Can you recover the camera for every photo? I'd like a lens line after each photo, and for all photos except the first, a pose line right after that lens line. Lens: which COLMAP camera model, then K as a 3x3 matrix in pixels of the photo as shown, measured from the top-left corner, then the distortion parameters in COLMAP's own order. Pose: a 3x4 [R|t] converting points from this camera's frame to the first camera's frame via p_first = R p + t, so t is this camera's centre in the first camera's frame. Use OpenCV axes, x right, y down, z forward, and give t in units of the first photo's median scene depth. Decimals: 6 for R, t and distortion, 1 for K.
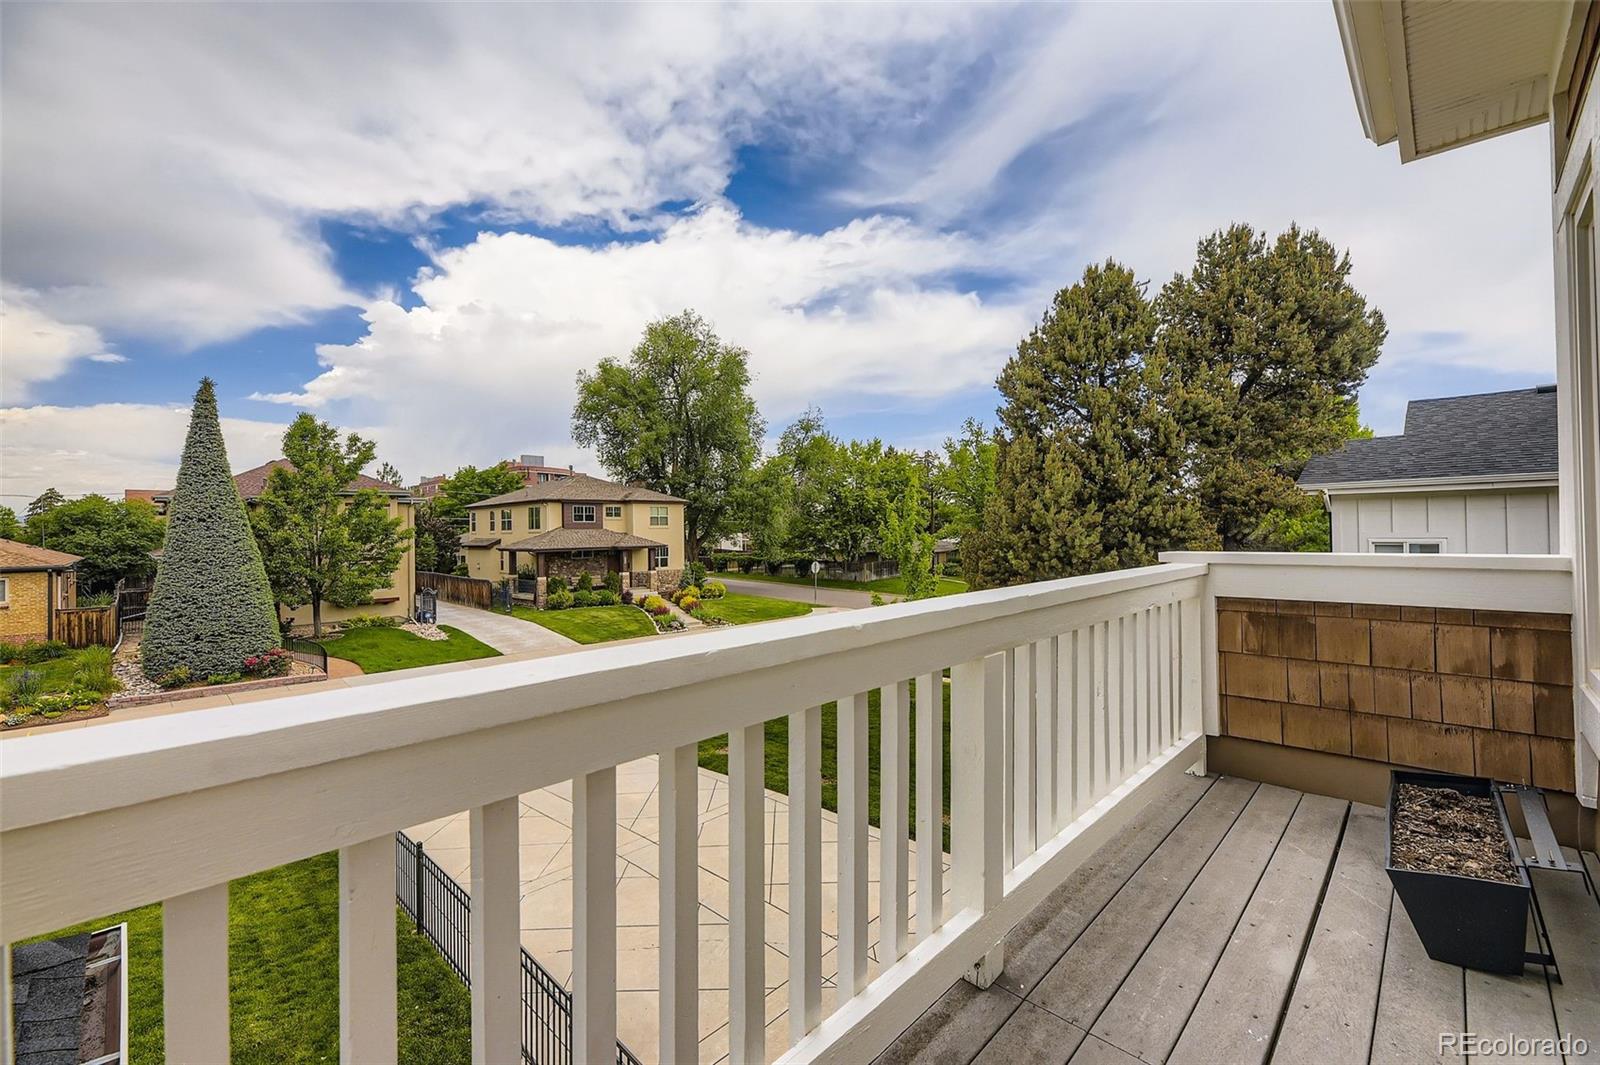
lens RADIAL K [[681.9, 0, 803.1], [0, 681.9, 521.1], [0, 0, 1]] dist [-0.001415, -0.000225]
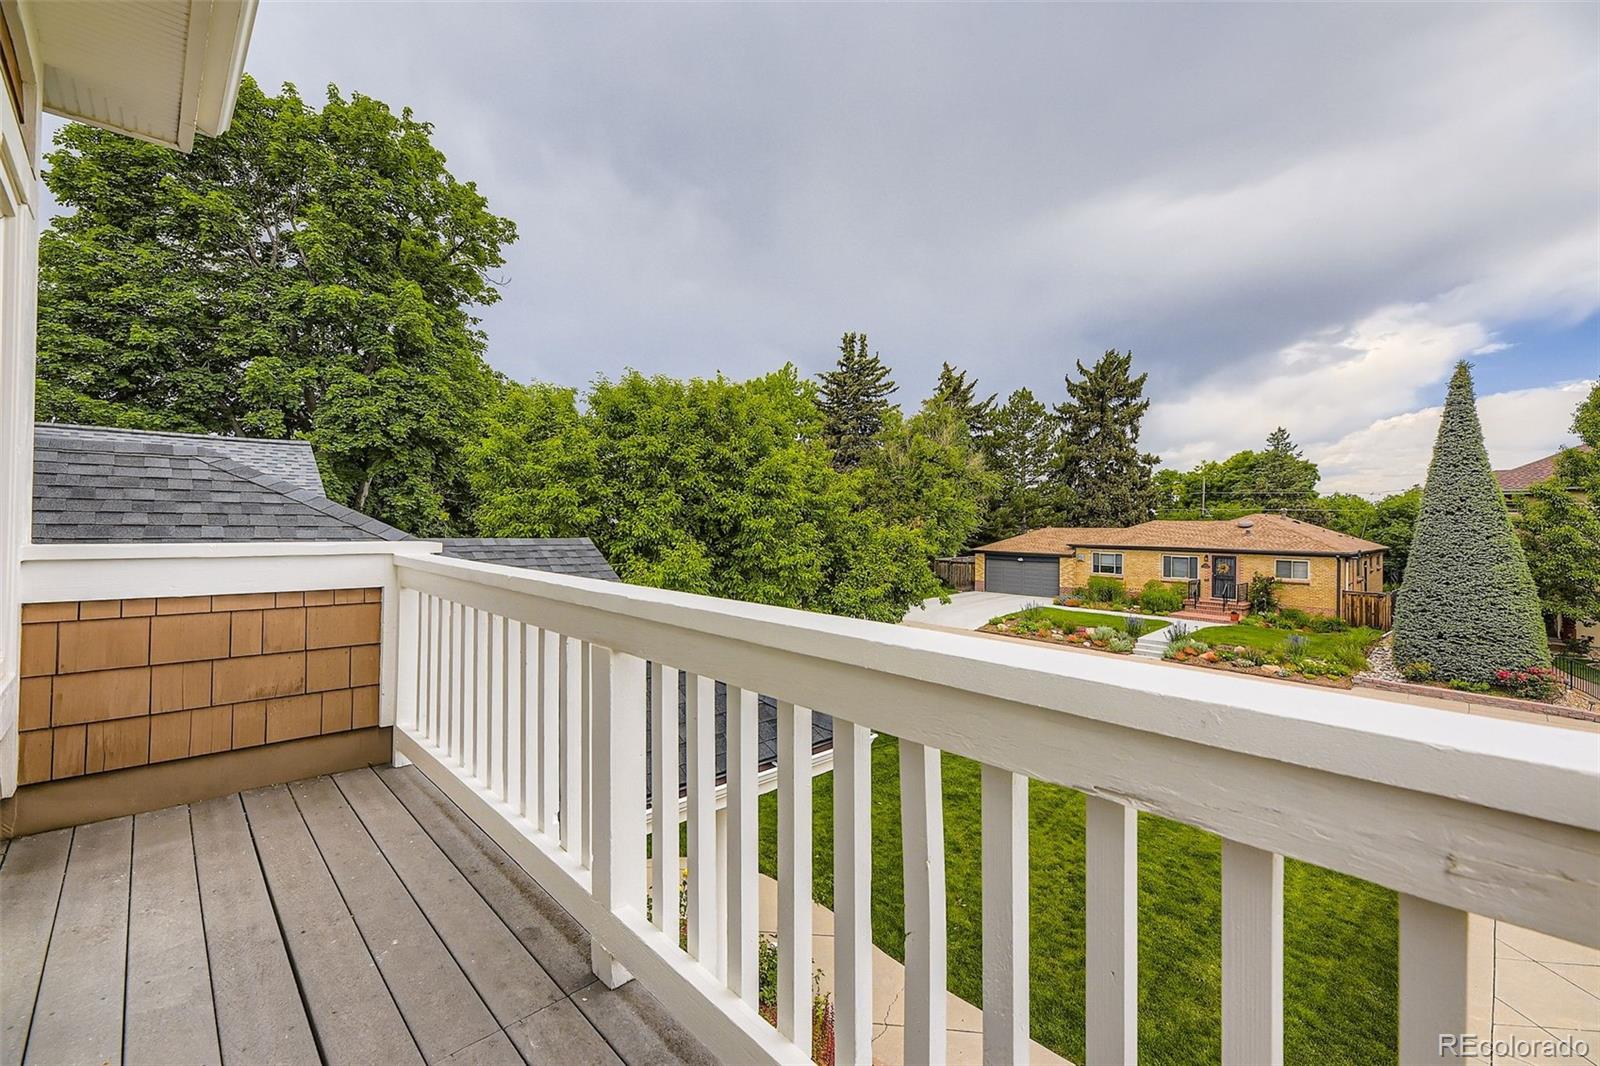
lens RADIAL K [[717.4, 0, 806.7], [0, 717.4, 516.3], [0, 0, 1]] dist [-0.021538, 0.011192]
pose [[-0.096444, 0.003841, -0.995331, 0.185292], [-0.000650, 0.999992, 0.003922, -0.000434], [0.995338, 0.001025, -0.096441, 0.202066]]
